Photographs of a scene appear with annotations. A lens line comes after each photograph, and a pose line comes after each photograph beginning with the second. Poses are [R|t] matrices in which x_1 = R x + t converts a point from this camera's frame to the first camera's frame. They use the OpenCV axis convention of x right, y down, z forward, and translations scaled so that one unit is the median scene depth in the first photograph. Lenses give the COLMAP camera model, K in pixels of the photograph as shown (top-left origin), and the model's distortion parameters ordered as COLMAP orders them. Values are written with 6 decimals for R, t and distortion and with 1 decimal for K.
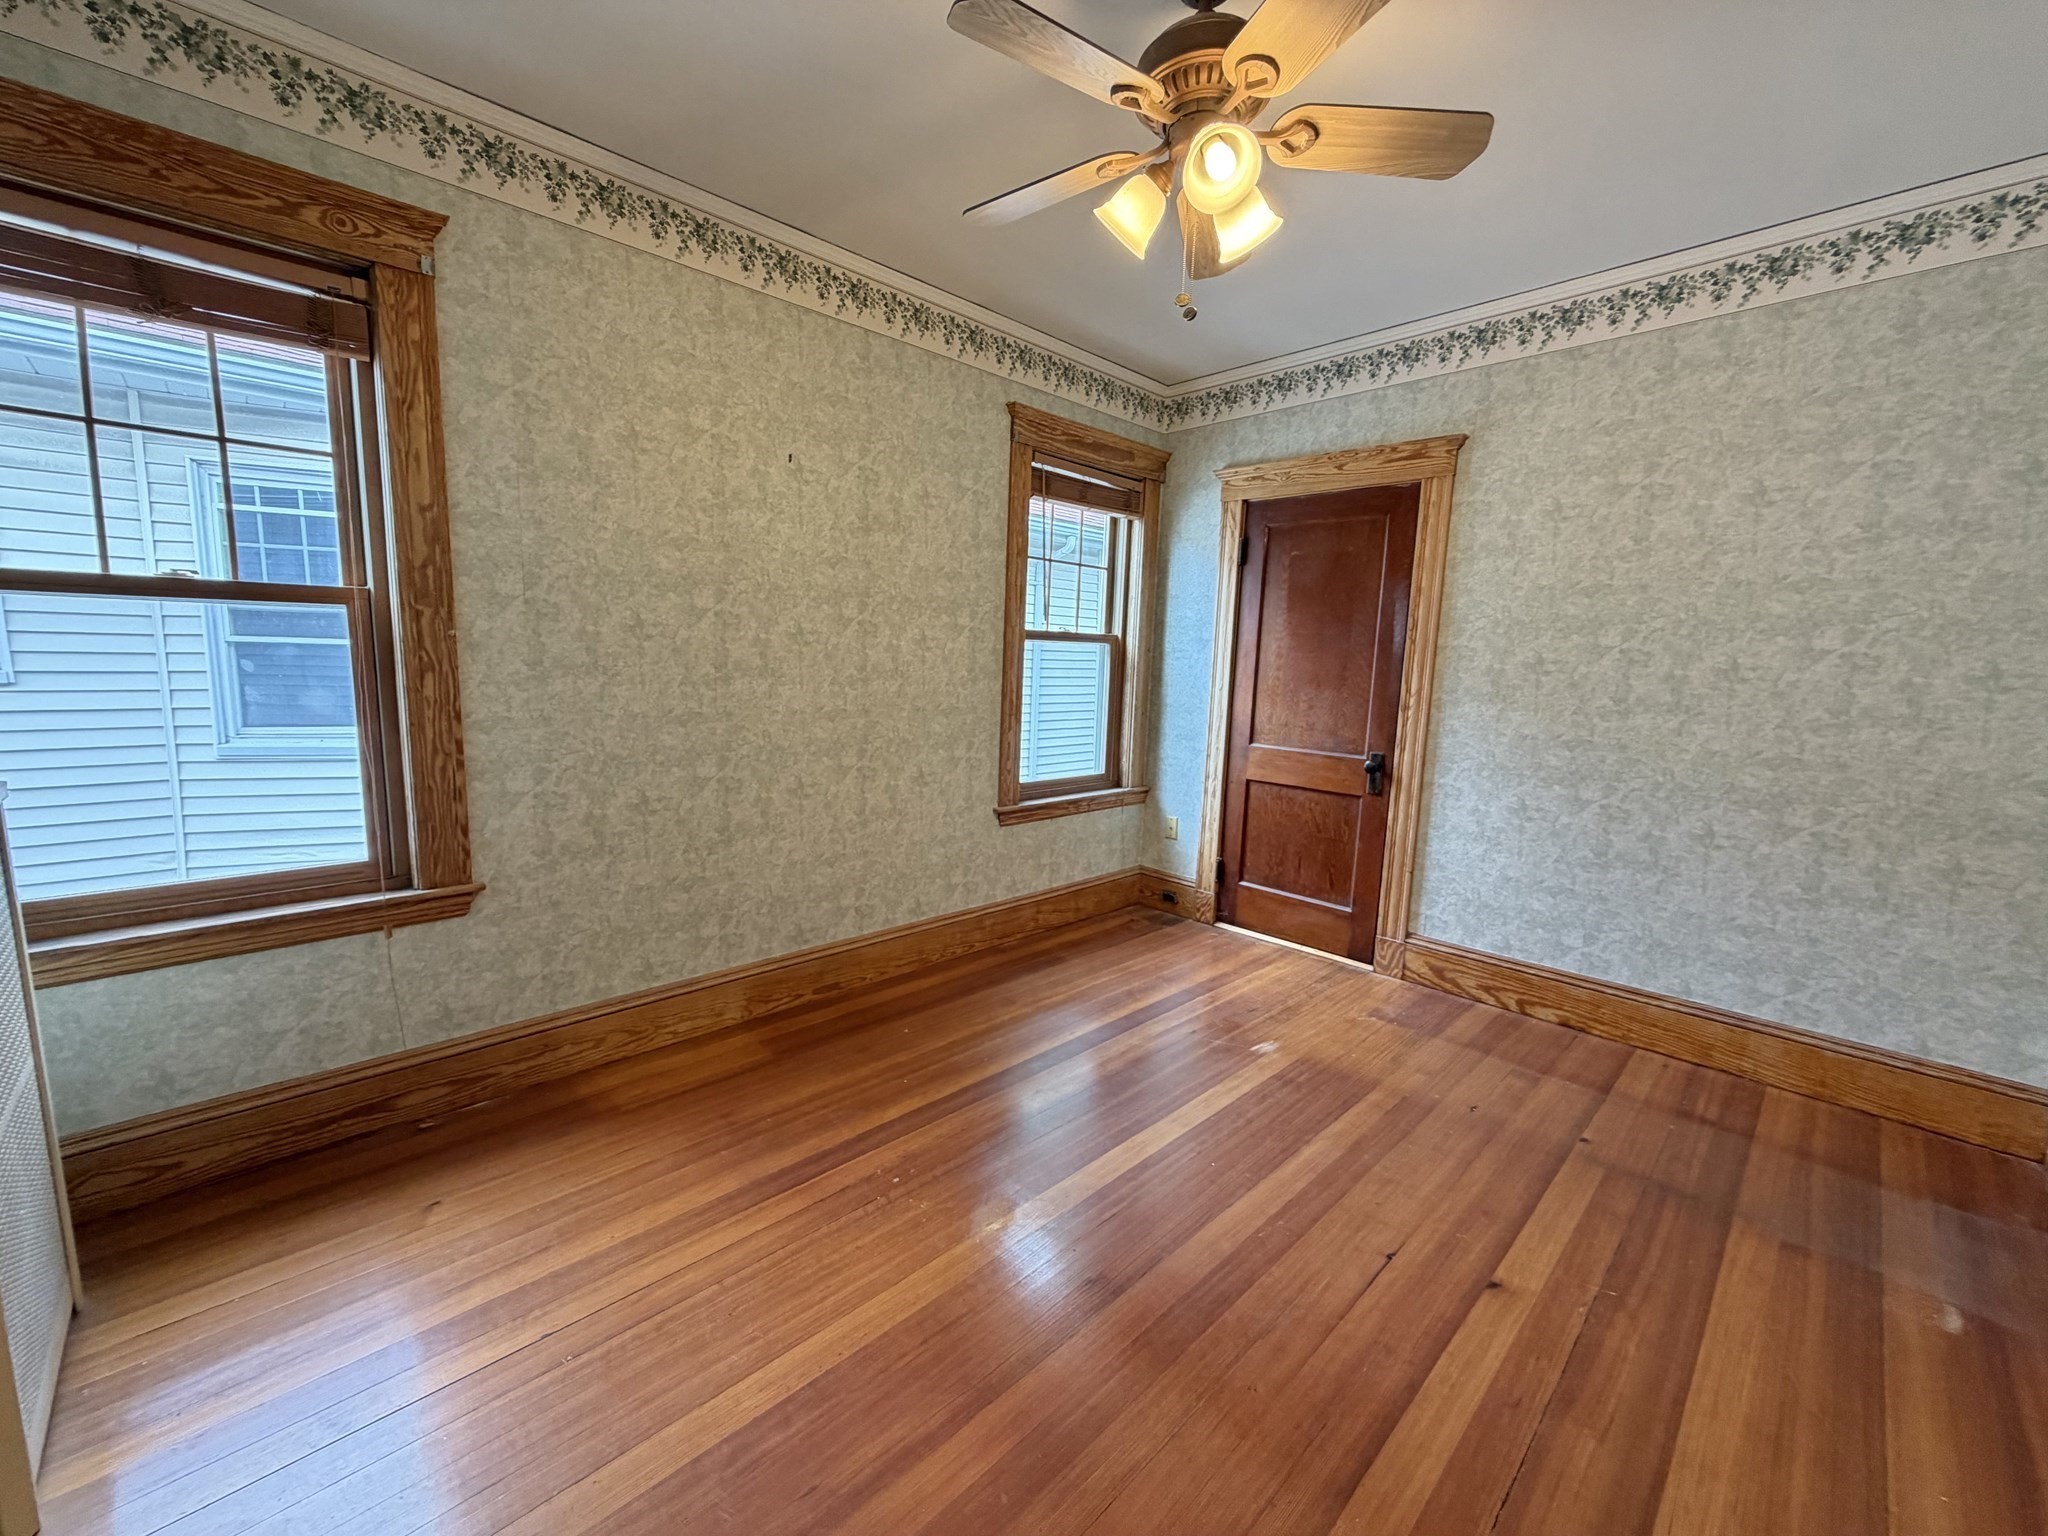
lens RADIAL K [[816.2, 0, 1017.9], [0, 816.2, 767.0], [0, 0, 1]] dist [-0.000439, -0.000024]
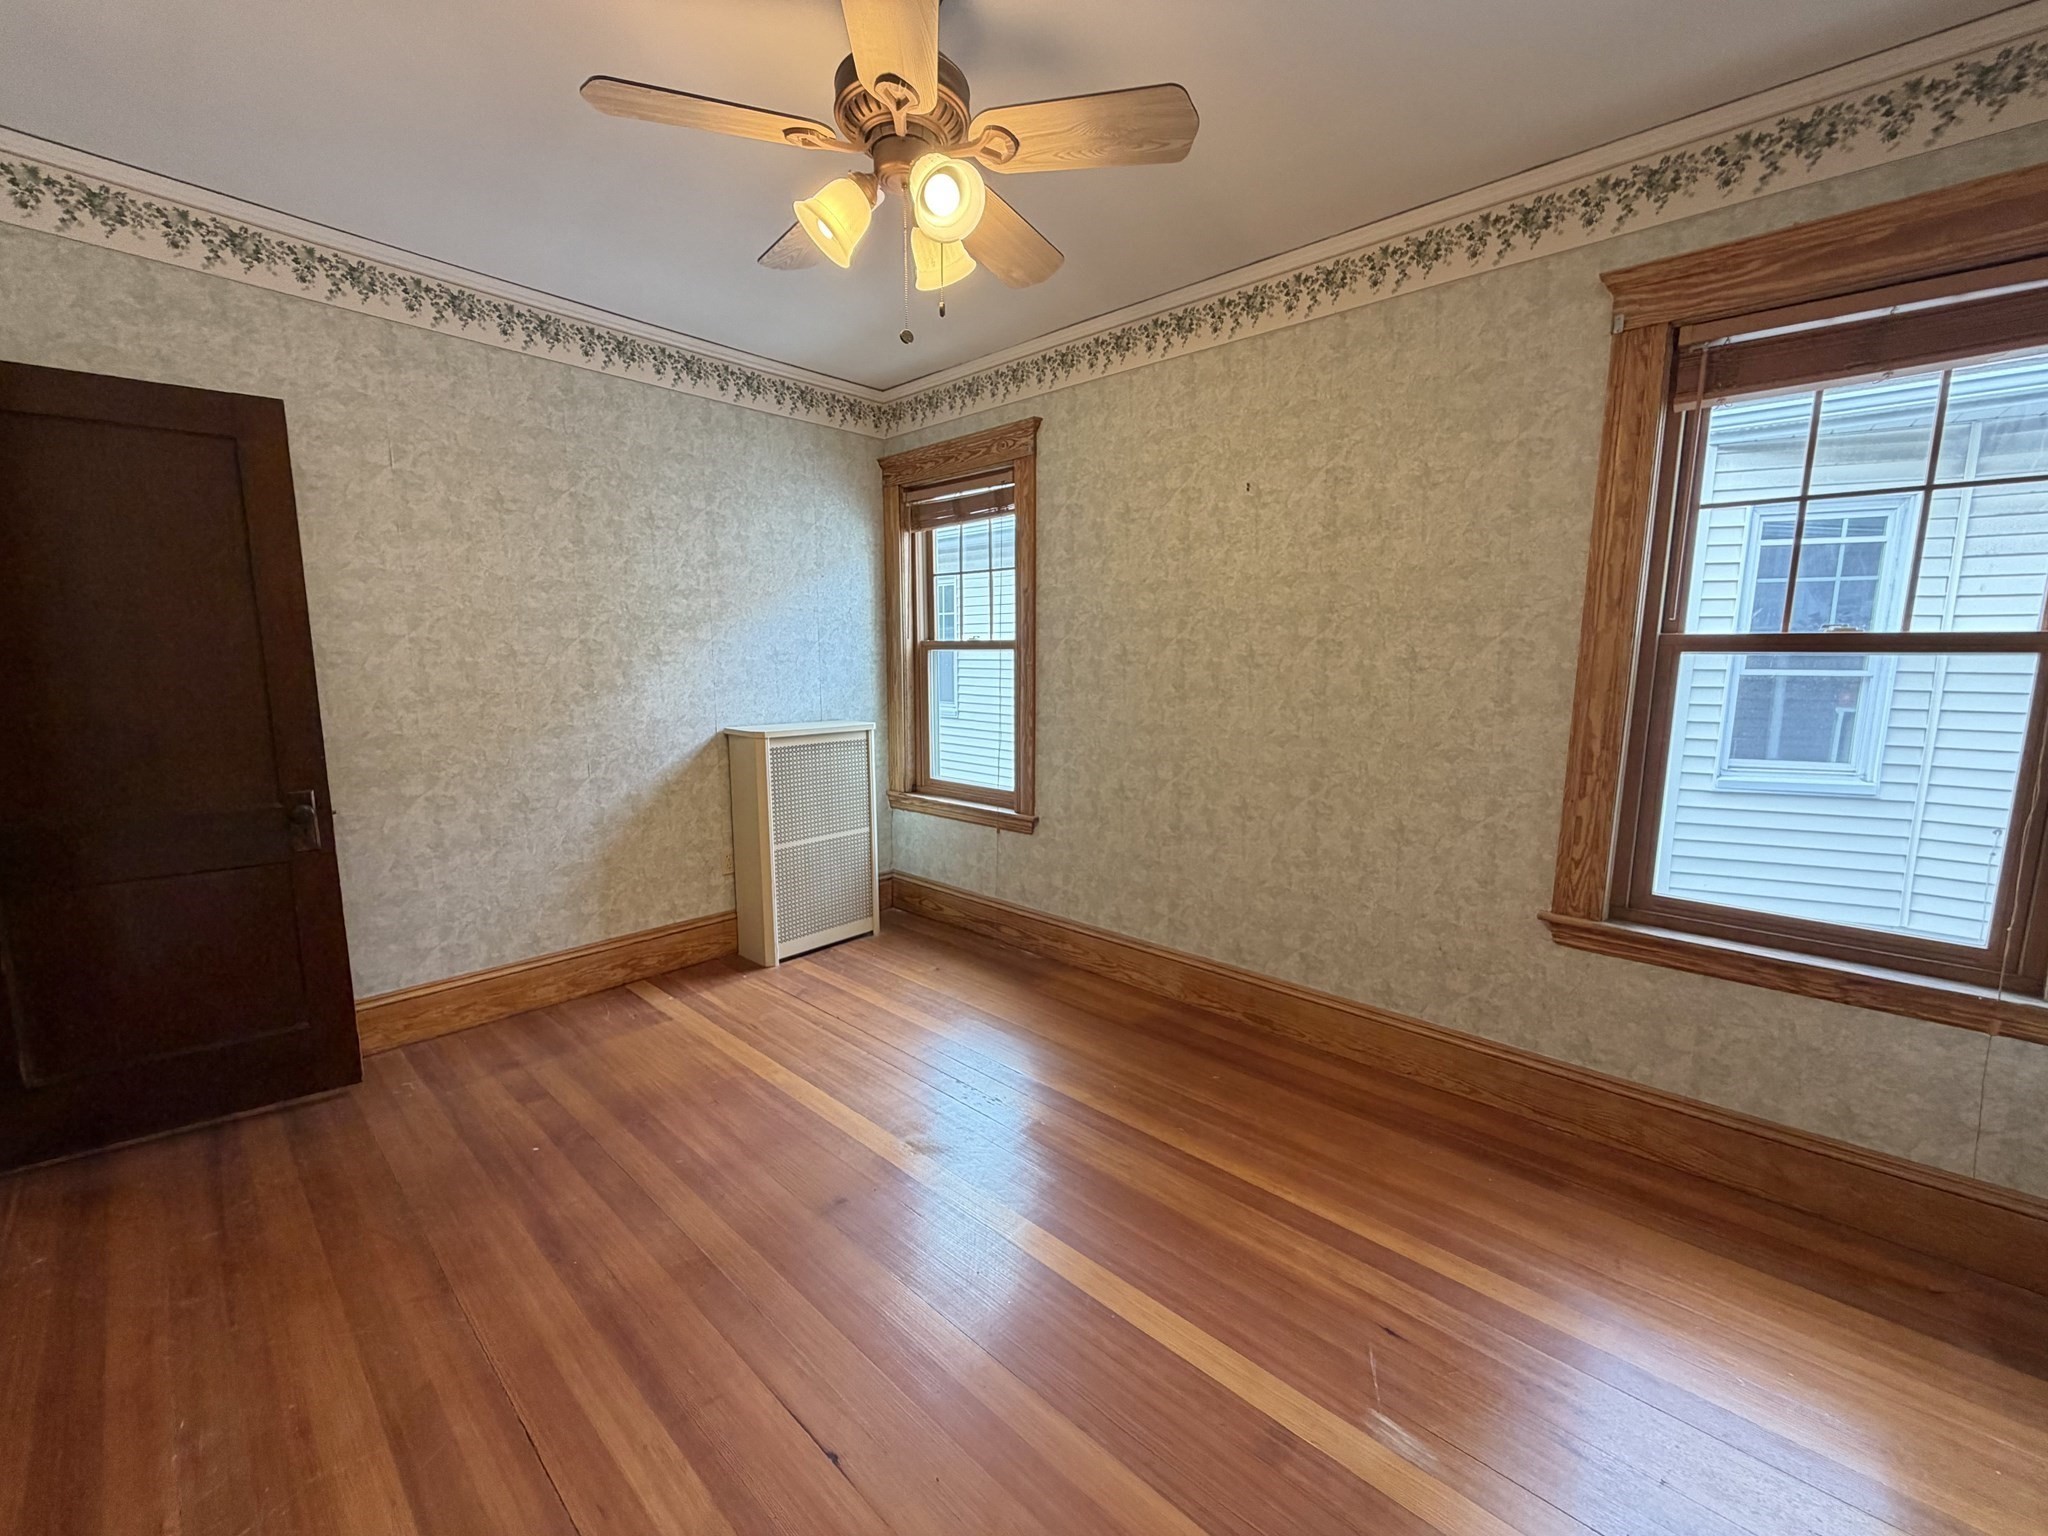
lens RADIAL K [[797.6, 0, 1054.5], [0, 797.6, 785.5], [0, 0, 1]] dist [0.001317, 0.000083]
pose [[0.094920, 0.117602, -0.988514, 0.799796], [-0.153661, 0.982827, 0.102171, -0.077340], [0.983554, 0.142198, 0.111361, 0.753249]]
